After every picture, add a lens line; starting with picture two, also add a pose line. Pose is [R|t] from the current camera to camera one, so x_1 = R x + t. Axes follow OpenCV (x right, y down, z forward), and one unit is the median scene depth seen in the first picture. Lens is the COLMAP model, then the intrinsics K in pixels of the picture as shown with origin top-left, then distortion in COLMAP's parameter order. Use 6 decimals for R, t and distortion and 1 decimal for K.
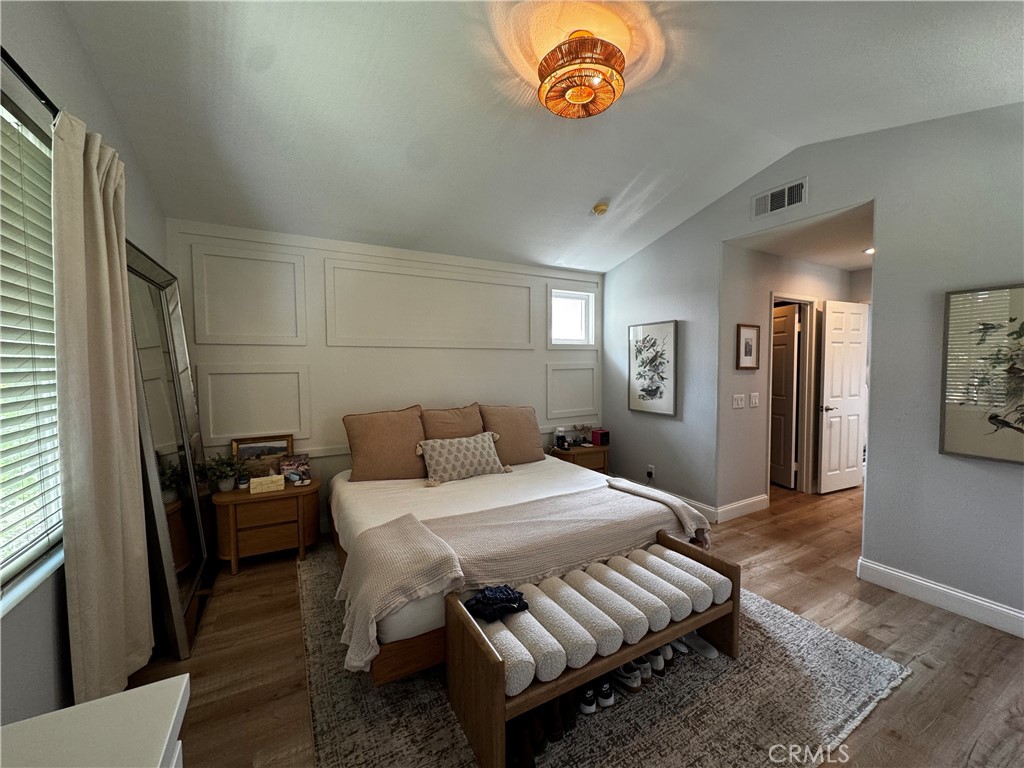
lens RADIAL K [[408.6, 0, 512.4], [0, 408.6, 385.6], [0, 0, 1]] dist [-0.004663, 0.000553]
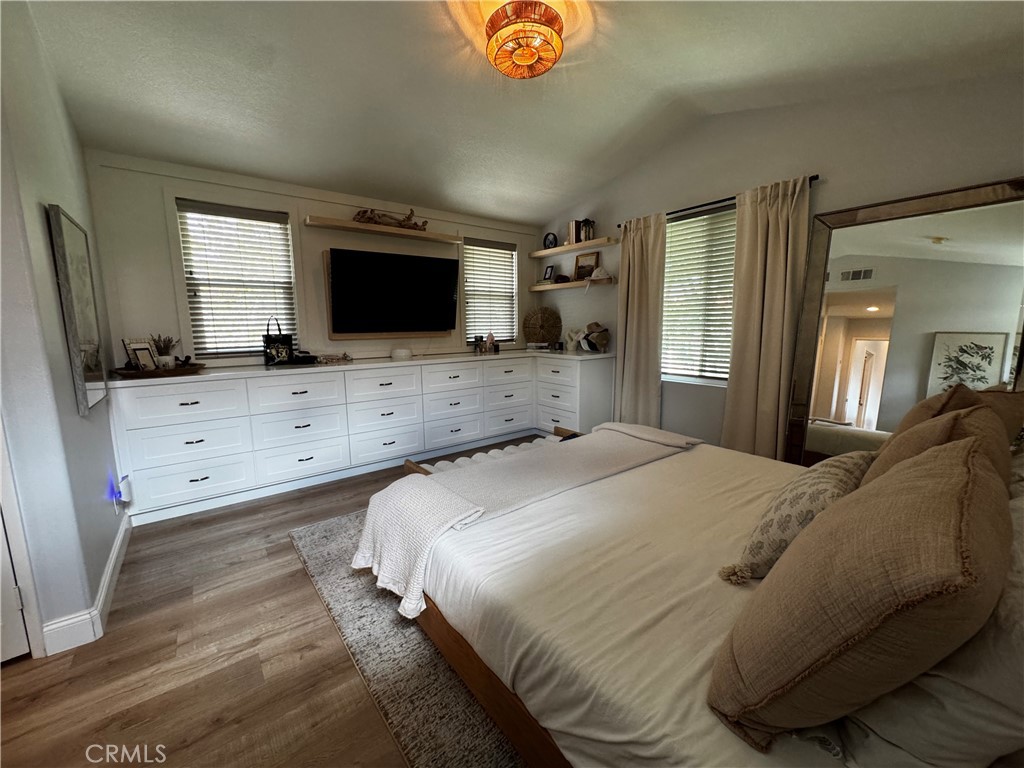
lens RADIAL K [[408.6, 0, 512.6], [0, 408.6, 384.8], [0, 0, 1]] dist [-0.004663, 0.000553]
pose [[-0.988081, 0.040377, -0.148544, 0.253135], [0.010207, 0.980047, 0.198503, -0.035848], [0.153595, 0.194621, -0.968778, 1.450606]]
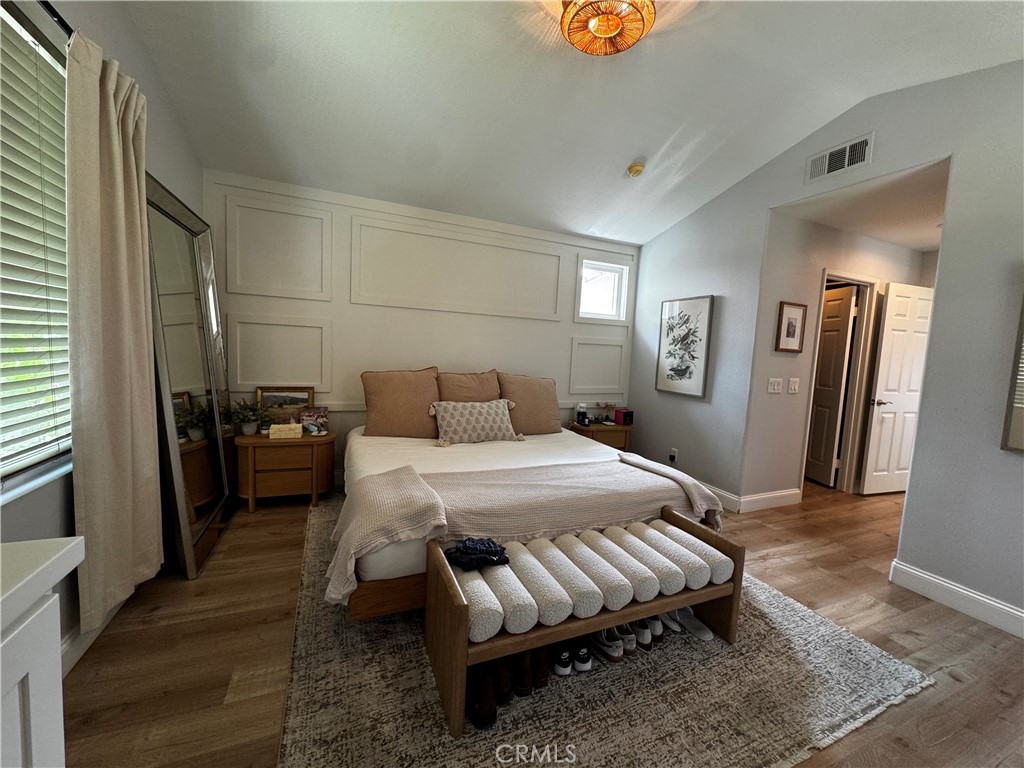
lens RADIAL K [[408.6, 0, 512.2], [0, 408.6, 385.4], [0, 0, 1]] dist [-0.004663, 0.000553]
pose [[0.993166, 0.065651, -0.096493, 0.062520], [-0.062087, 0.997289, 0.039489, 0.046242], [0.098824, -0.033228, 0.994550, 0.024872]]
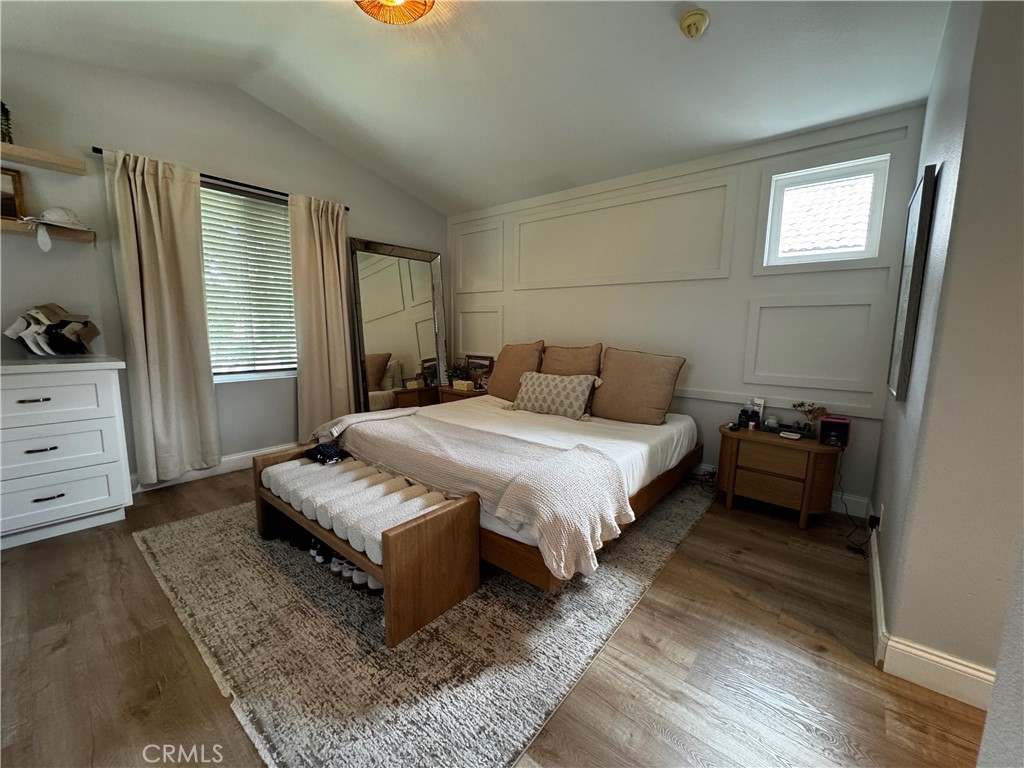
lens RADIAL K [[408.6, 0, 514.9], [0, 408.6, 385.3], [0, 0, 1]] dist [-0.004663, 0.000553]
pose [[0.365052, 0.140984, -0.920251, 0.825396], [-0.063507, 0.989936, 0.126467, 0.037030], [0.928819, 0.012276, 0.370331, 0.596393]]
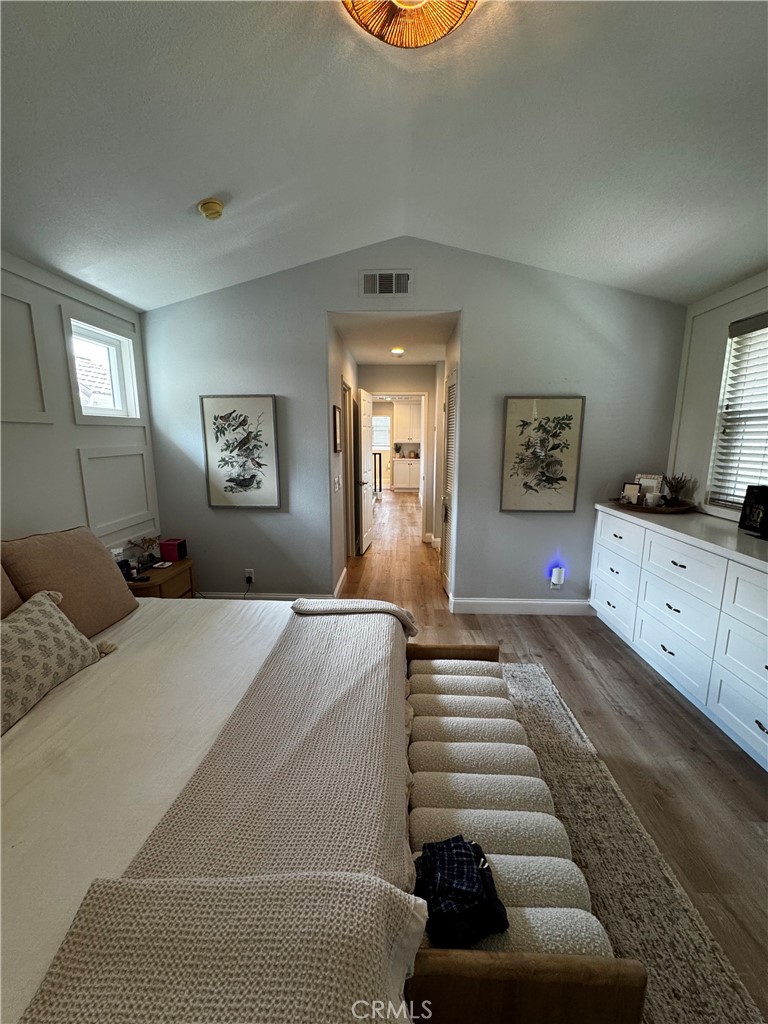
lens RADIAL K [[408.6, 0, 385.5], [0, 408.6, 511.9], [0, 0, 1]] dist [-0.004663, 0.000553]
pose [[0.523636, -0.146838, 0.839193, -0.278217], [0.041161, 0.988245, 0.147235, -0.046367], [-0.850947, -0.042556, 0.523524, 0.448138]]
